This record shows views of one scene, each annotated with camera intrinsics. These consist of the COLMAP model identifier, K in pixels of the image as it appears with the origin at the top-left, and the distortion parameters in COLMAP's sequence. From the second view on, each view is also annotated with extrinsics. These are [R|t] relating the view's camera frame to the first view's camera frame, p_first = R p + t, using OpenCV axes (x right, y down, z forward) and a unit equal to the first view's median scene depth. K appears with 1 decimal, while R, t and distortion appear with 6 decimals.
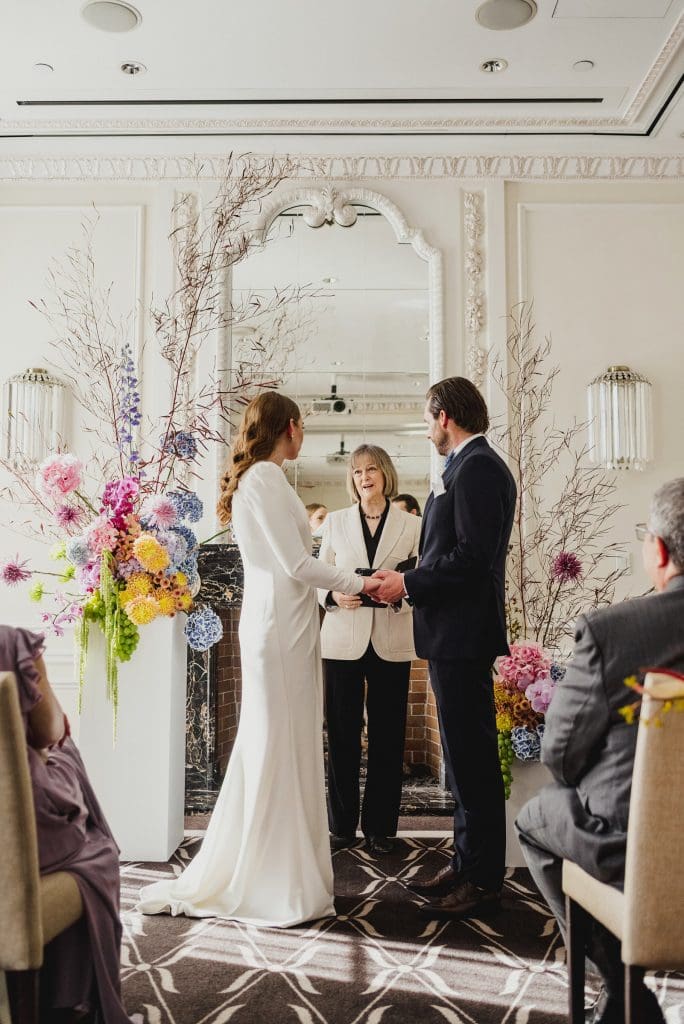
lens RADIAL K [[1005.7, 0, 339.1], [0, 1005.7, 512.2], [0, 0, 1]] dist [-0.005524, 0.000000]
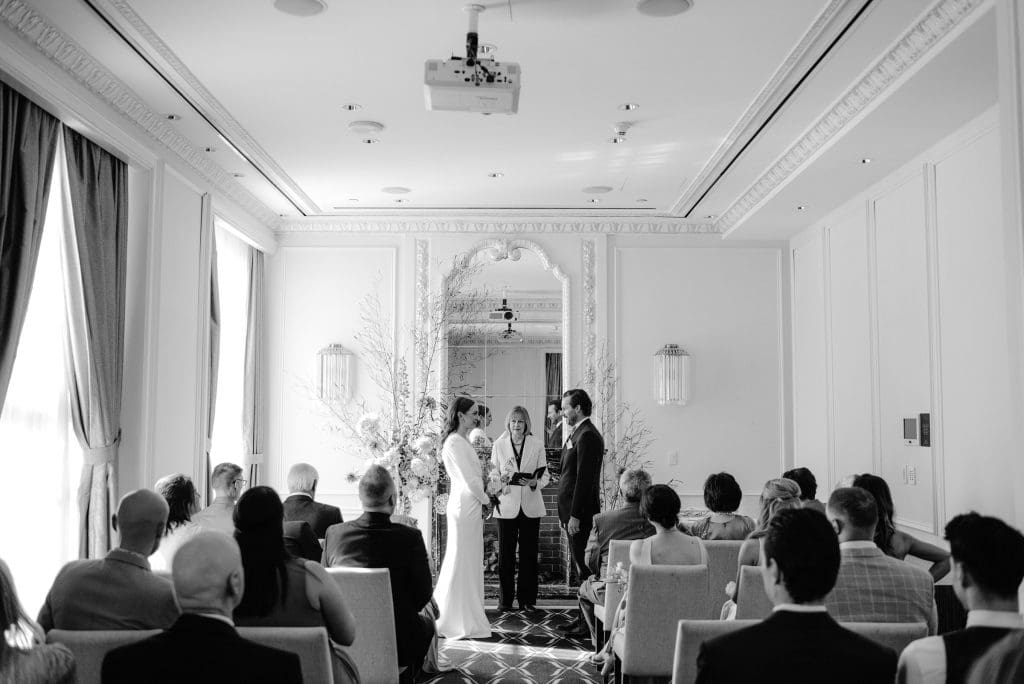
lens RADIAL K [[1005.7, 0, 516.9], [0, 1005.7, 344.4], [0, 0, 1]] dist [-0.005524, 0.000000]
pose [[0.999915, 0.003110, 0.012679, -0.010644], [-0.003316, 0.999862, 0.016292, -0.171795], [-0.012627, -0.016332, 0.999787, -0.735441]]
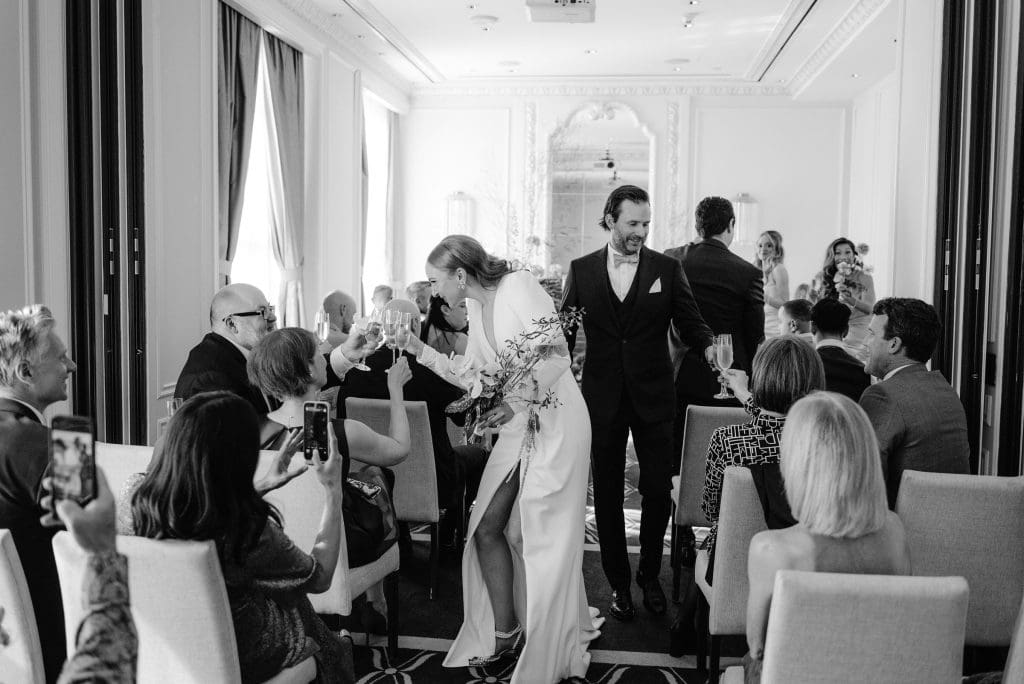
lens RADIAL K [[1005.7, 0, 510.3], [0, 1005.7, 346.8], [0, 0, 1]] dist [-0.005524, 0.000000]
pose [[0.993910, 0.024744, -0.107380, 0.037497], [-0.005888, 0.984996, 0.172479, -0.186184], [0.110037, -0.170797, 0.979143, -1.087480]]
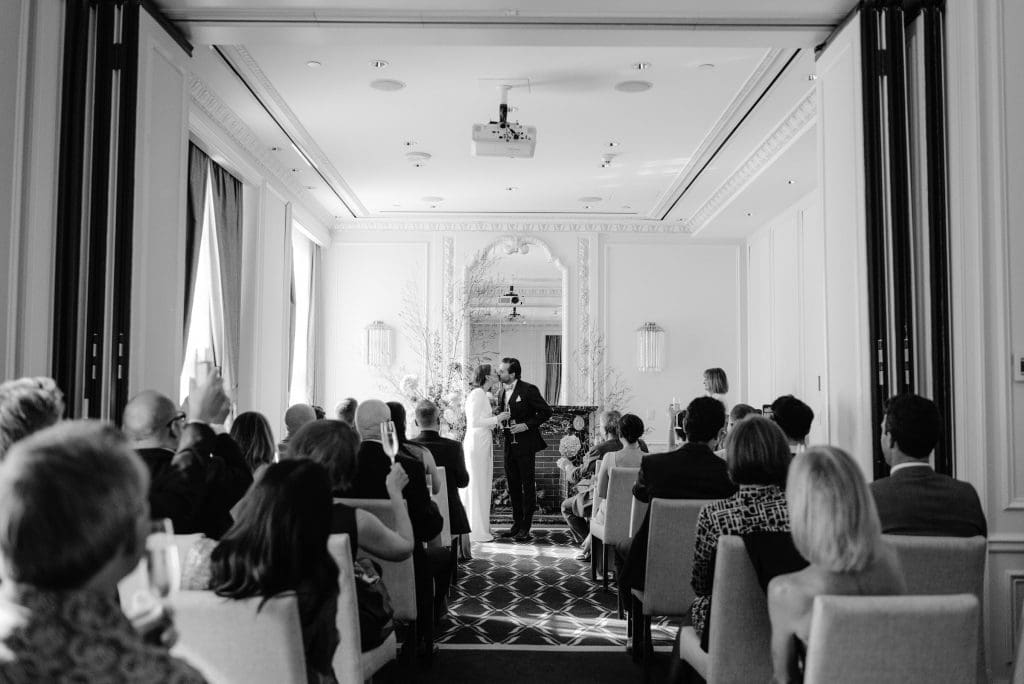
lens RADIAL K [[1005.7, 0, 518.0], [0, 1005.7, 339.5], [0, 0, 1]] dist [-0.005524, 0.000000]
pose [[0.999849, 0.007615, 0.015592, -0.037434], [-0.007973, 0.999703, 0.023044, -0.155506], [-0.015412, -0.023165, 0.999613, -1.144861]]
